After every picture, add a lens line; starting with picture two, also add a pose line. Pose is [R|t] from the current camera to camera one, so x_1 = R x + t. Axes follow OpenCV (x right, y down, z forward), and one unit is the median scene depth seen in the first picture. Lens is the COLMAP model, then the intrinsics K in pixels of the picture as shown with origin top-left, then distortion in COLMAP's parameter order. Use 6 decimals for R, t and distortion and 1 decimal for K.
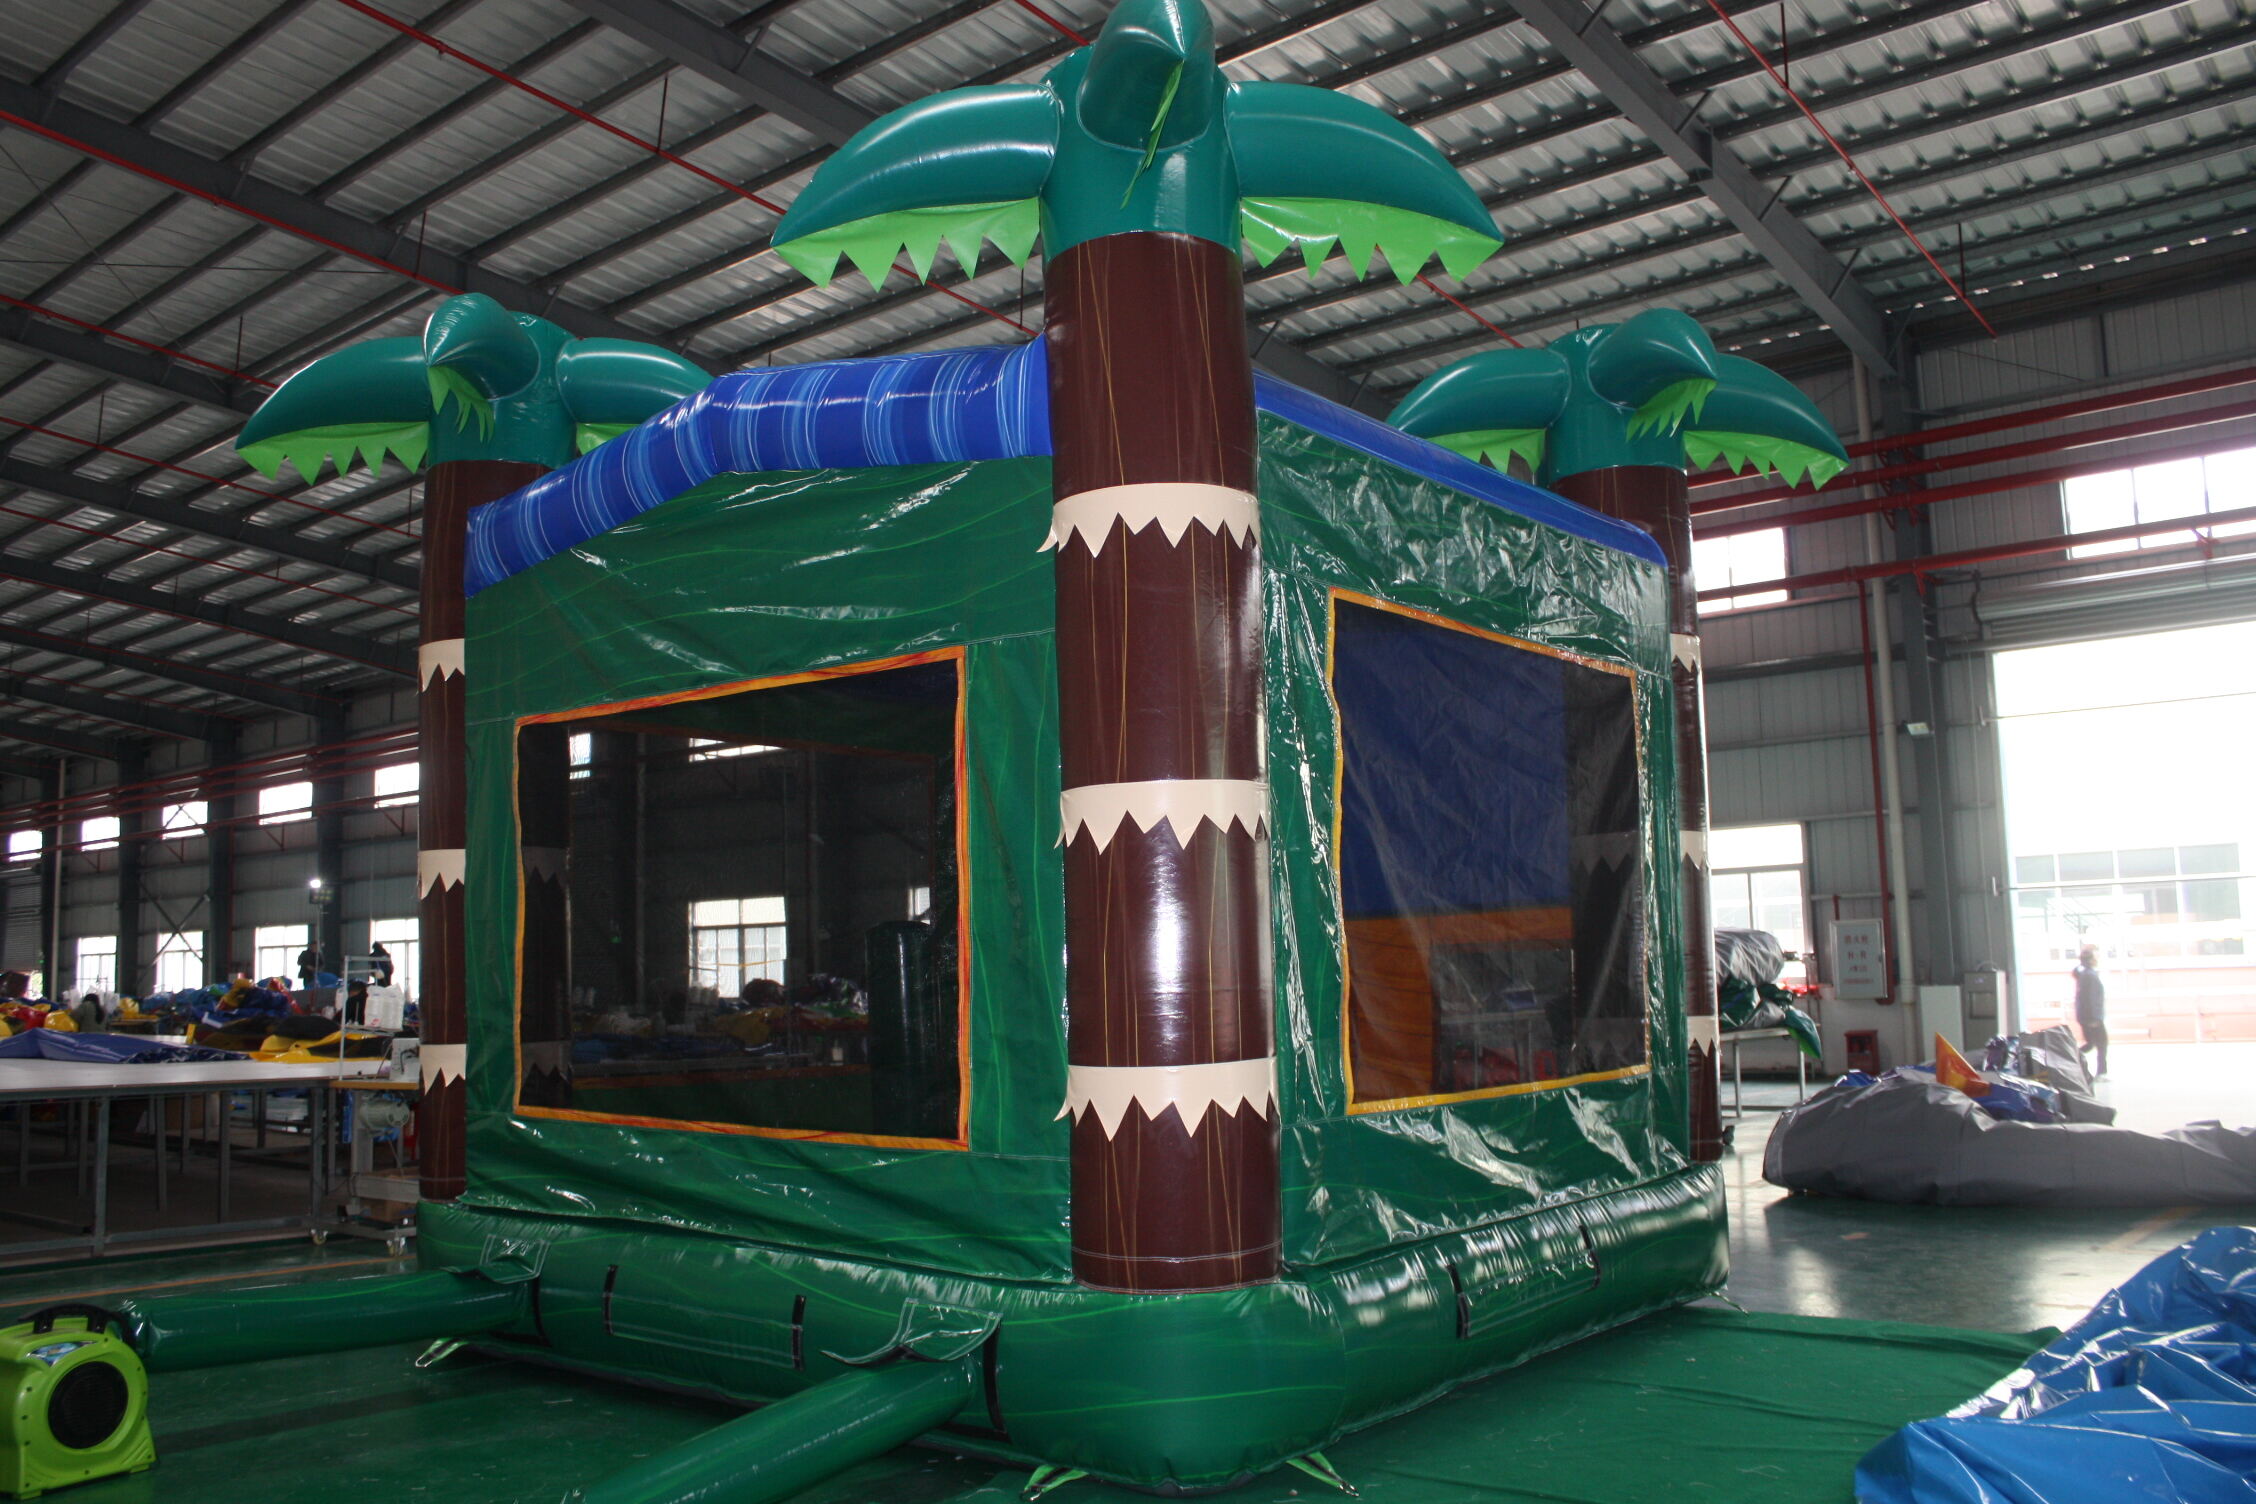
lens RADIAL K [[1870.9, 0, 1105.3], [0, 1870.9, 742.5], [0, 0, 1]] dist [-0.115100, 0.009680]
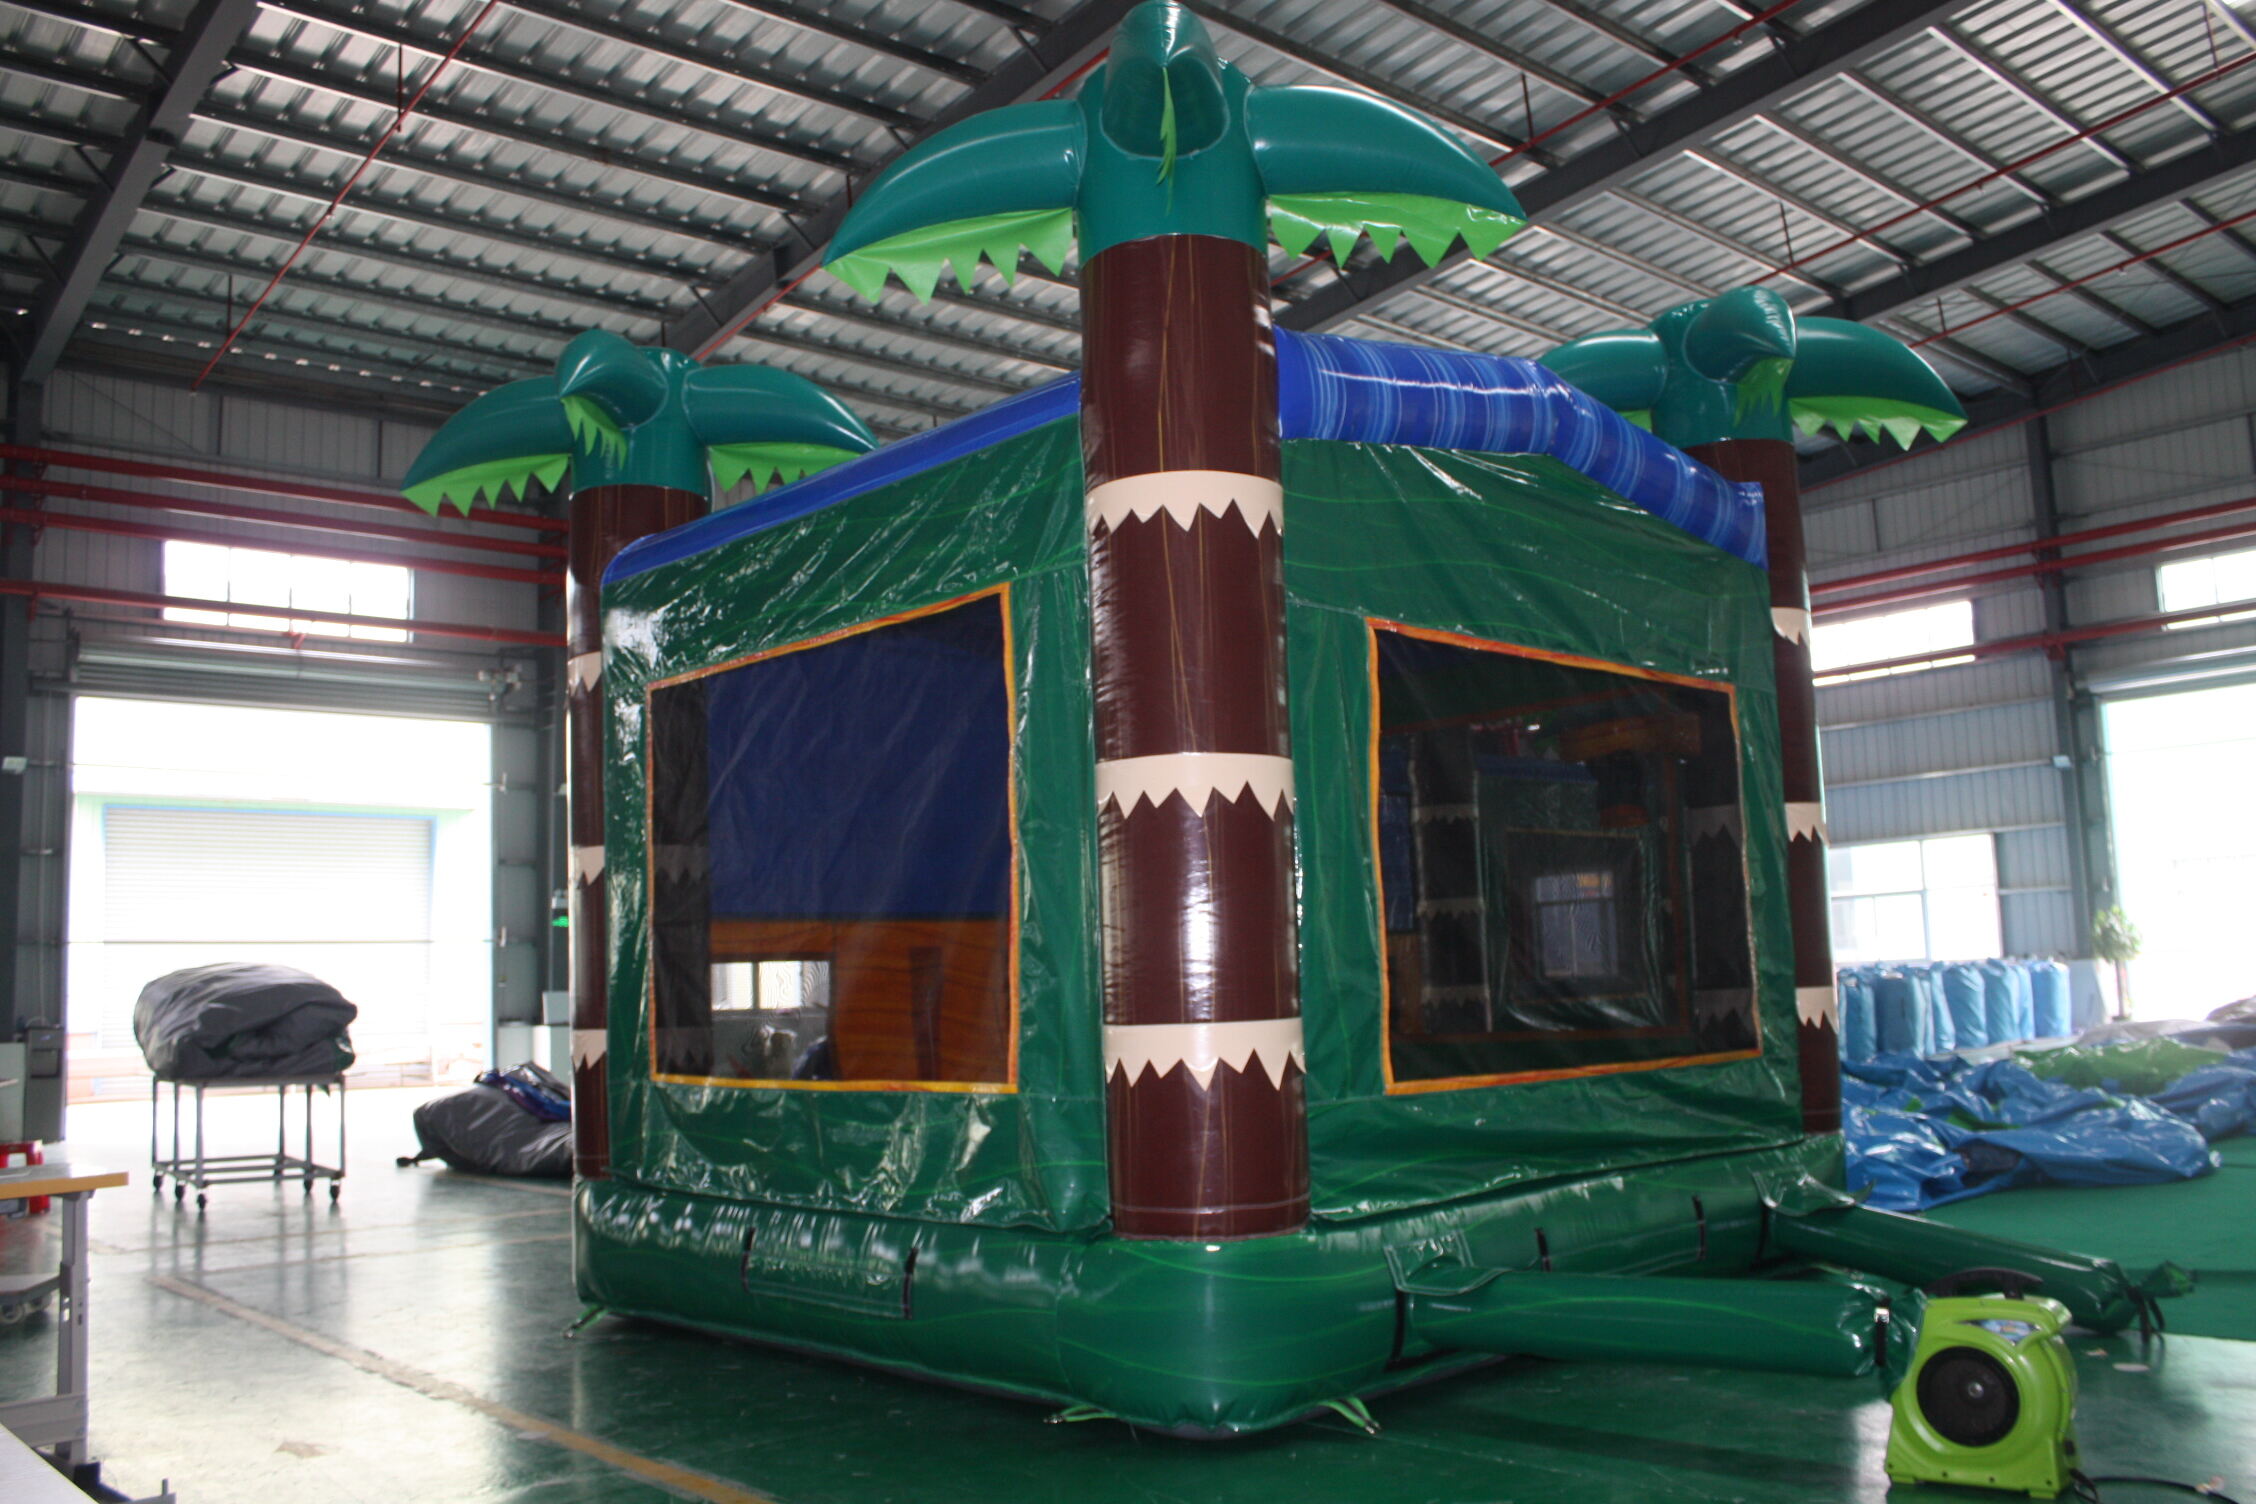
lens RADIAL K [[1870.9, 0, 1105.3], [0, 1870.9, 742.5], [0, 0, 1]] dist [-0.115100, 0.009680]
pose [[0.148321, 0.150379, 0.977439, -0.434981], [-0.096281, 0.985872, -0.137066, 0.064094], [-0.984241, -0.073779, 0.160704, 0.372208]]
